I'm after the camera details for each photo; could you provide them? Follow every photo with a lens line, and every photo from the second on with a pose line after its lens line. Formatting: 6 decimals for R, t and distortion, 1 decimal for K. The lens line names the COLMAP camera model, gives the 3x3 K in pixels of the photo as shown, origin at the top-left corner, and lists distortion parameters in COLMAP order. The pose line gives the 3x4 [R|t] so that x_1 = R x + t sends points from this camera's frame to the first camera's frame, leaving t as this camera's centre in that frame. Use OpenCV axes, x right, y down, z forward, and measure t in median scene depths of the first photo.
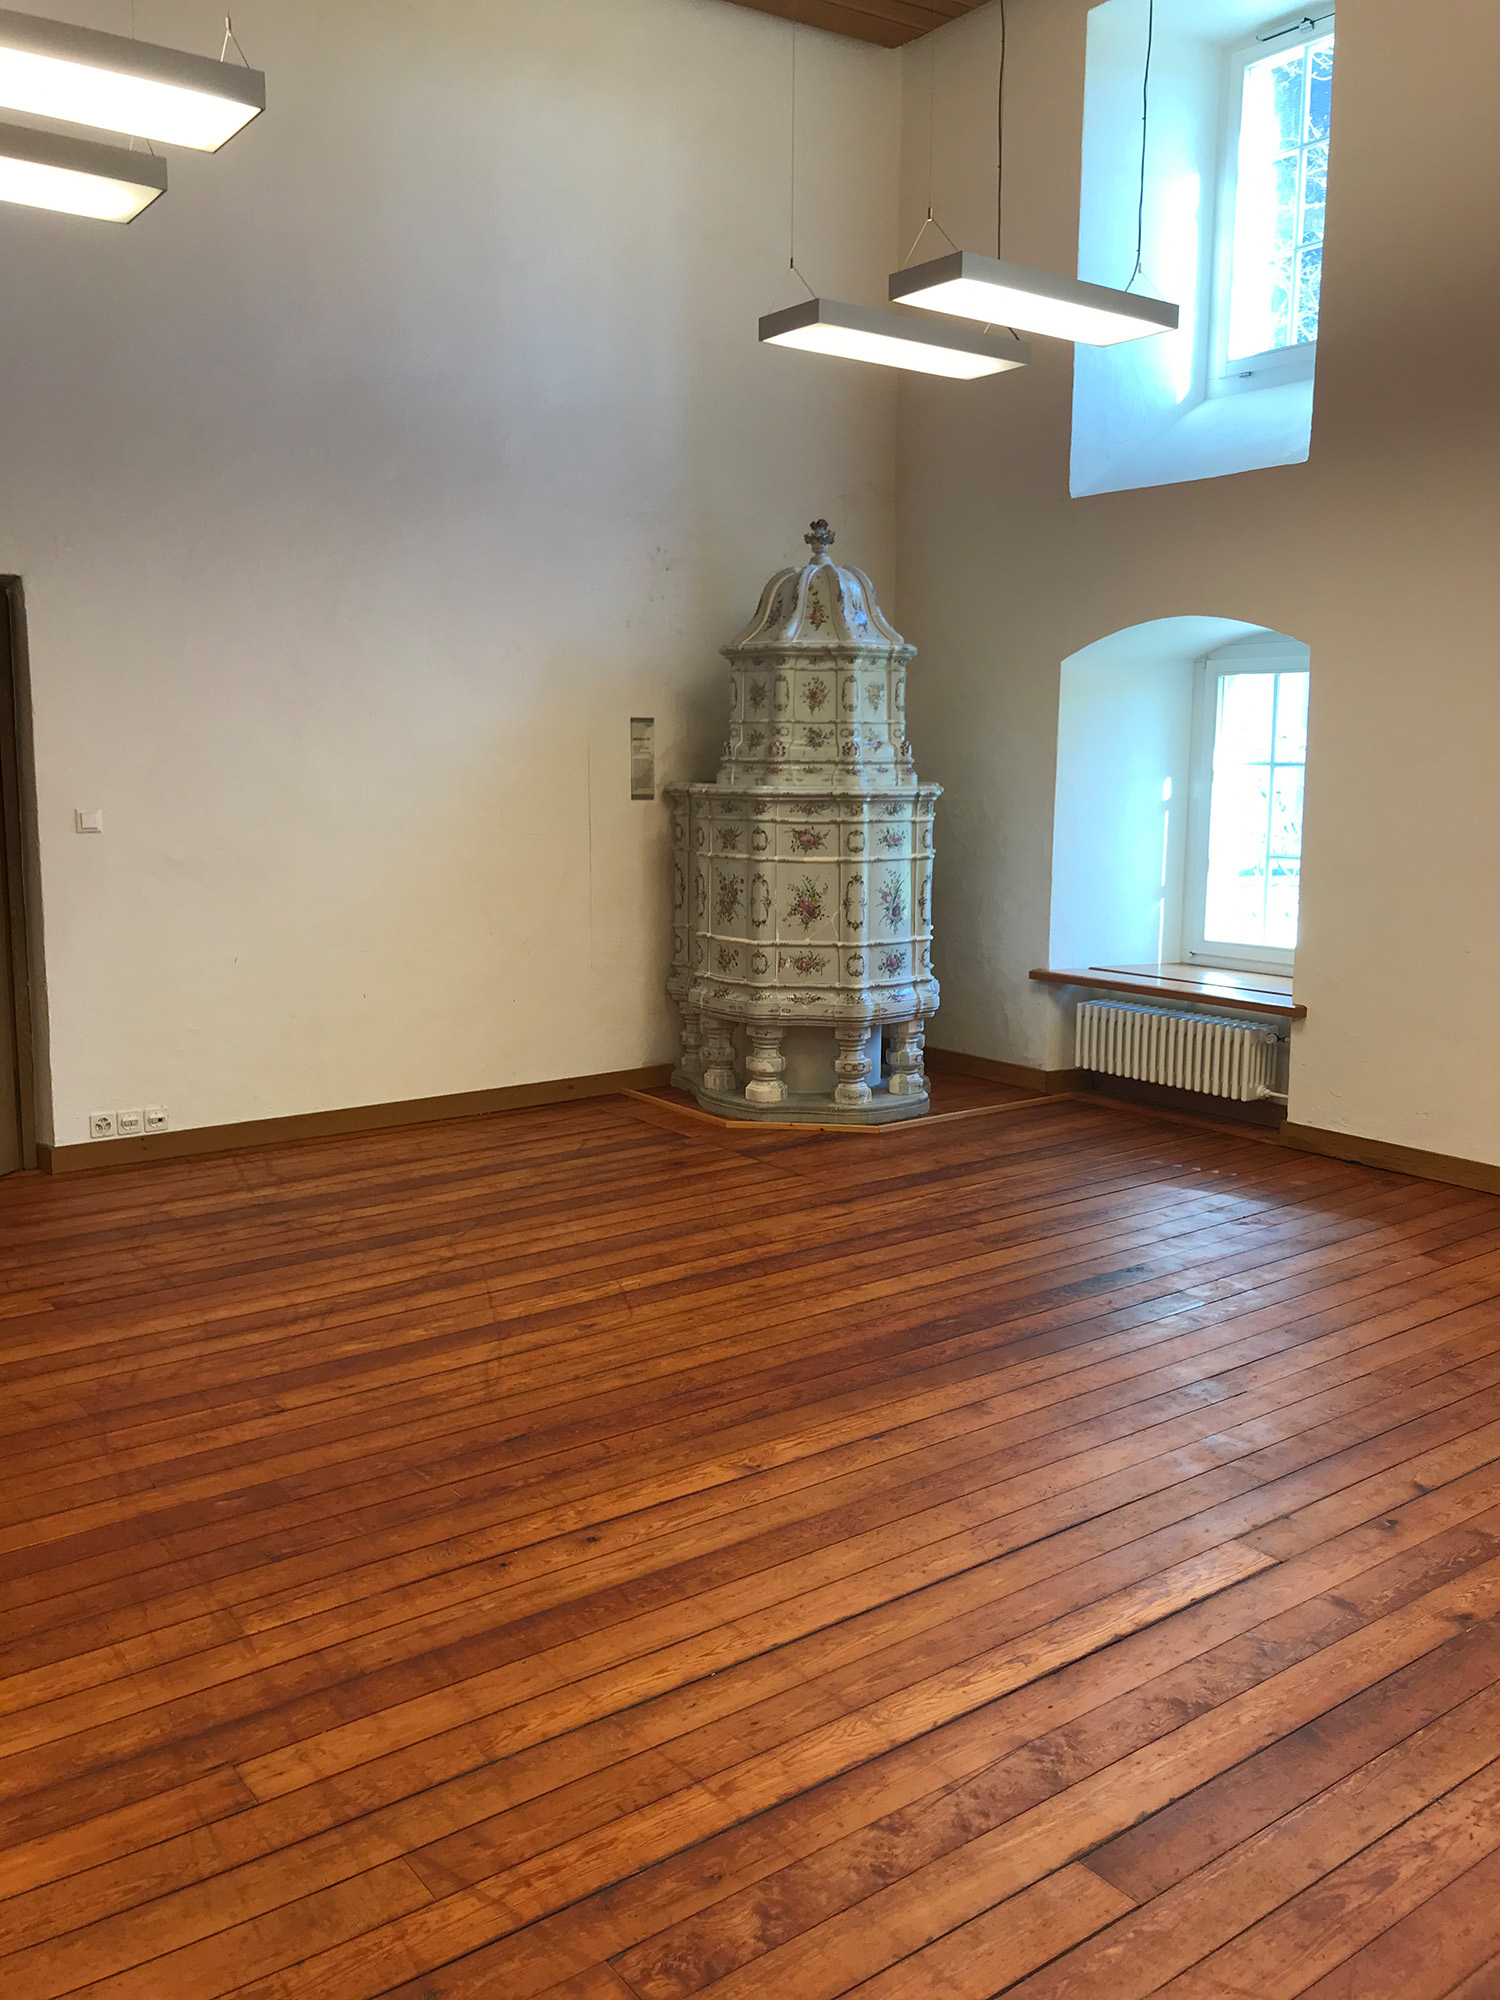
lens RADIAL K [[1627.1, 0, 741.4], [0, 1627.1, 994.6], [0, 0, 1]] dist [0.126980, -0.001588]
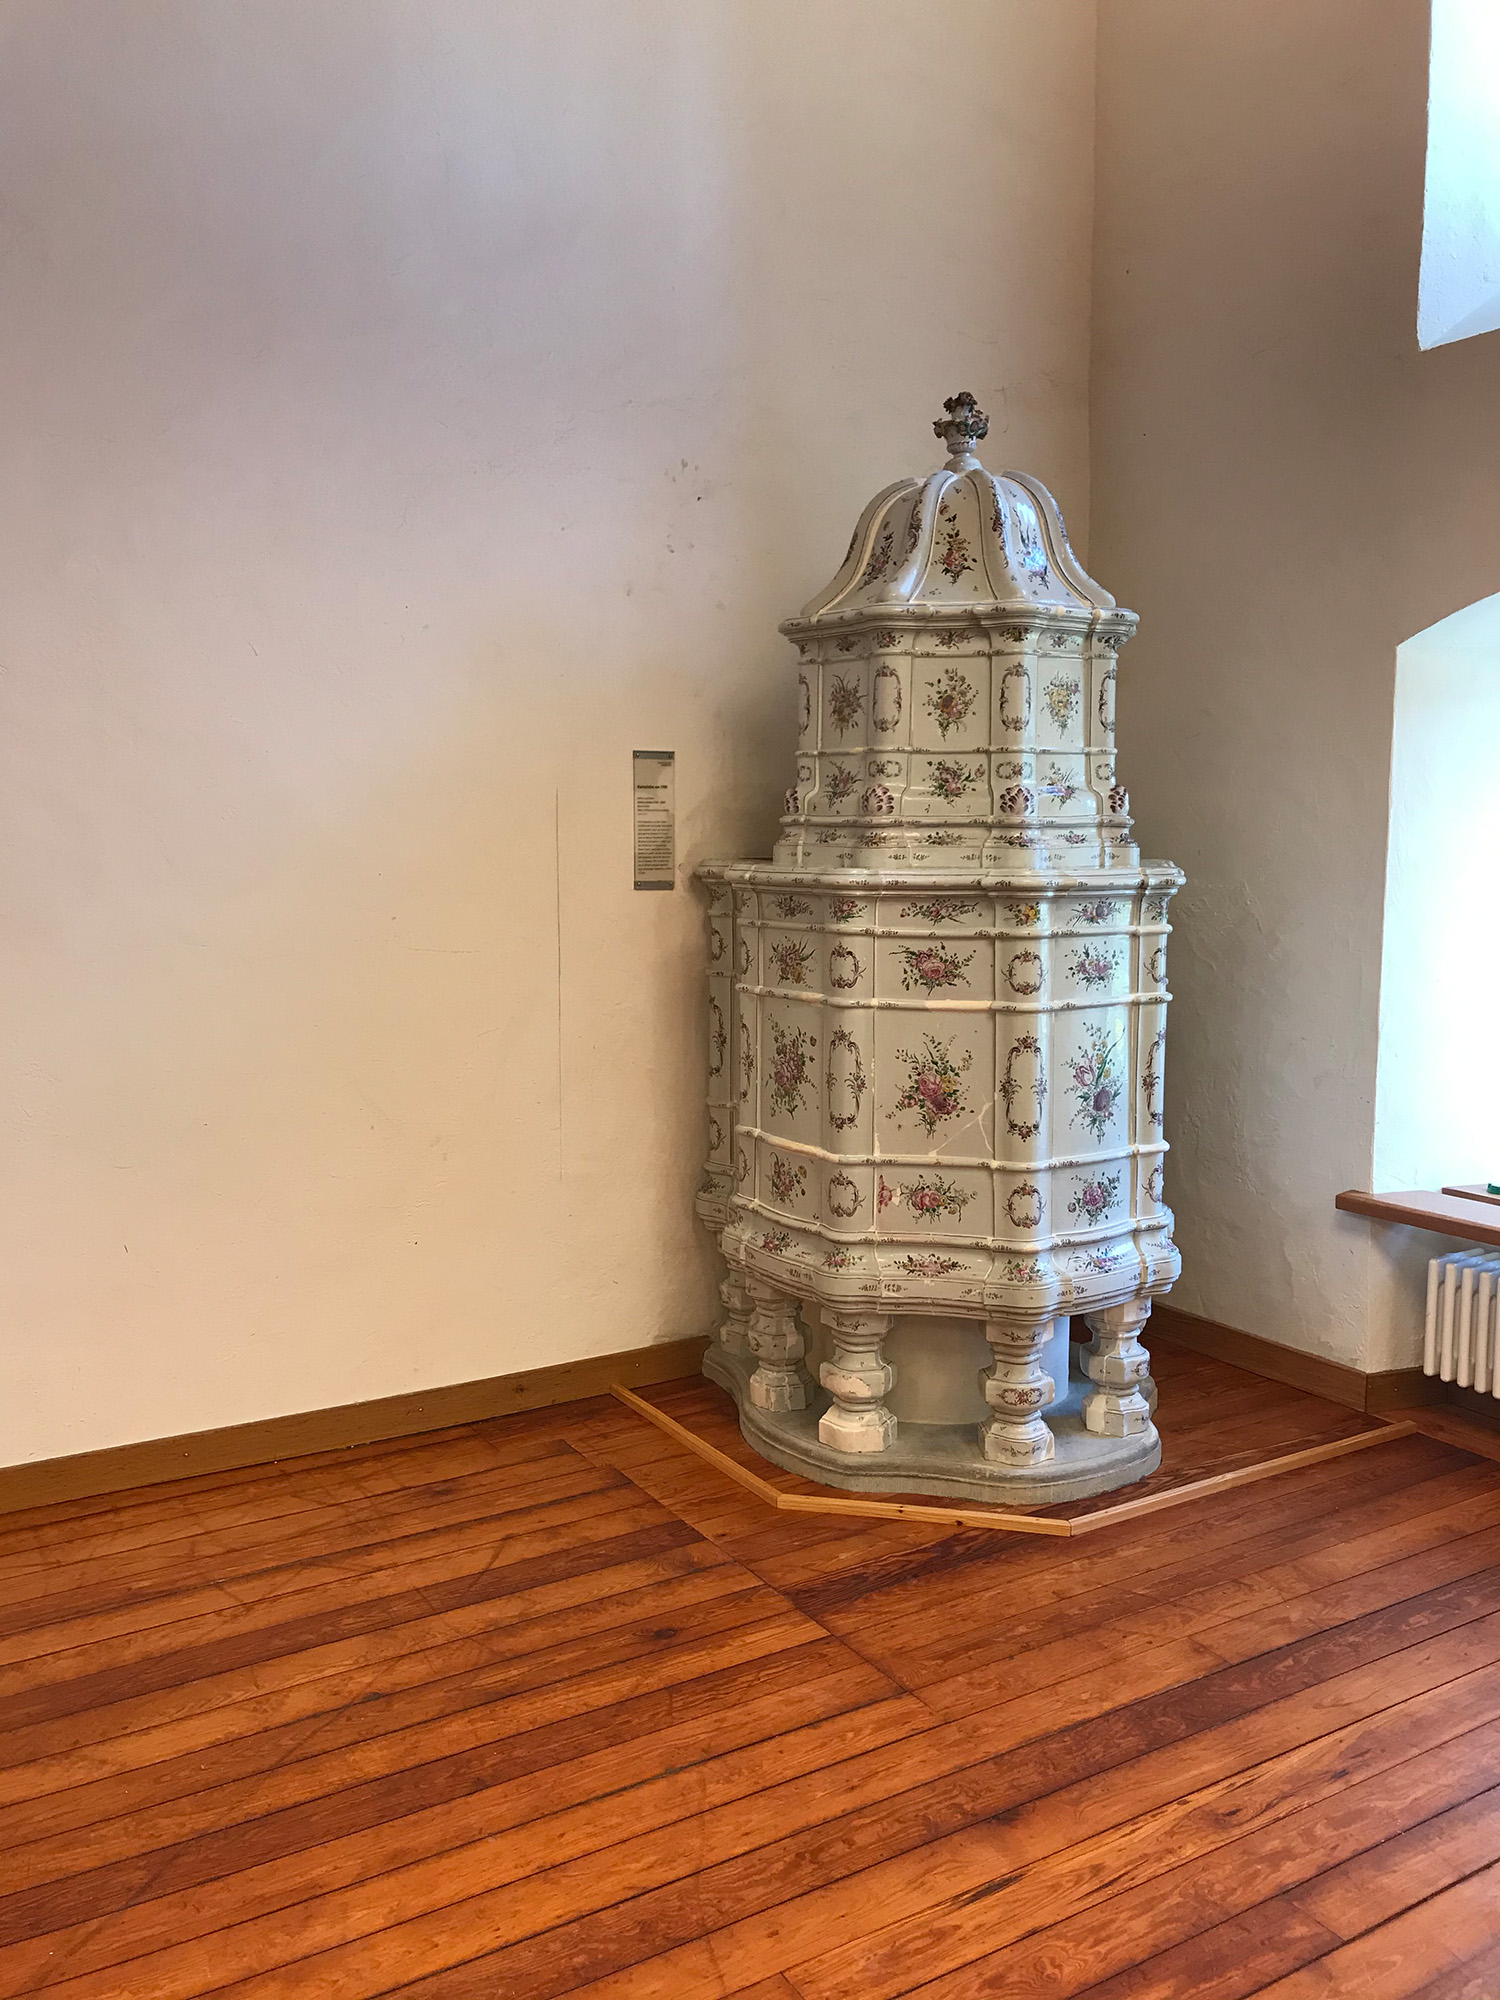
lens RADIAL K [[1629.4, 0, 750.0], [0, 1629.4, 1000.0], [0, 0, 1]] dist [0.075698, -0.102304]
pose [[0.995991, 0.006553, -0.089215, 0.028006], [-0.009882, 0.999269, -0.036928, -0.063519], [0.088907, 0.037662, 0.995328, 0.456168]]
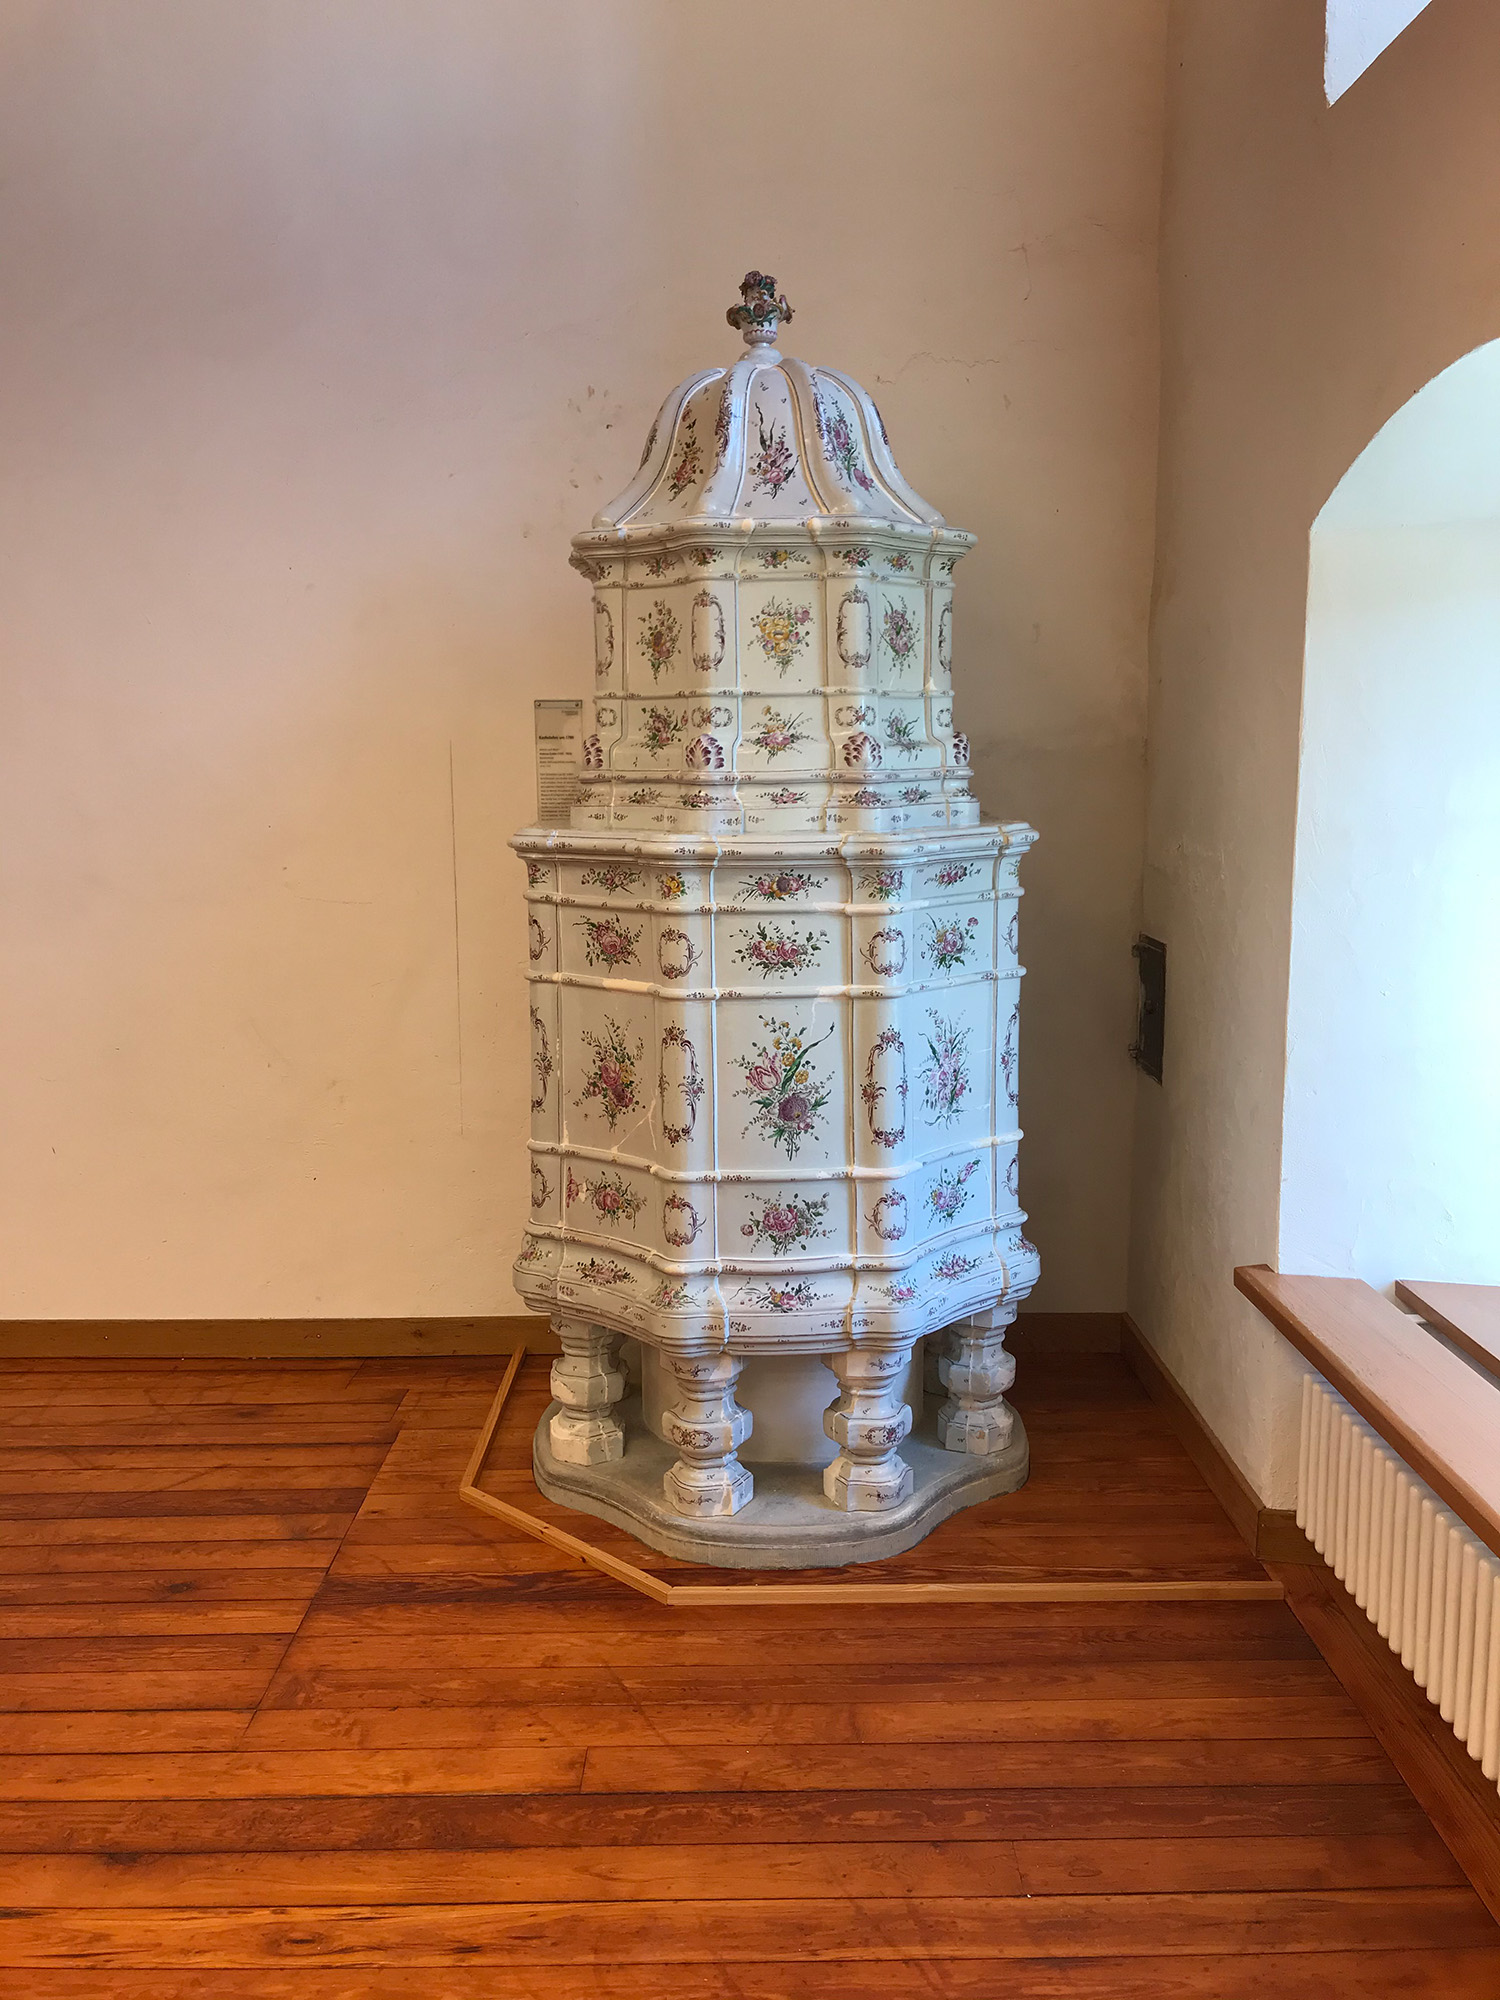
lens RADIAL K [[1629.4, 0, 750.0], [0, 1629.4, 1000.0], [0, 0, 1]] dist [0.075698, -0.102304]
pose [[0.803630, 0.077142, -0.590109, 0.351078], [-0.077246, 0.996696, 0.025097, -0.092352], [0.590095, 0.025415, 0.806933, 0.631967]]
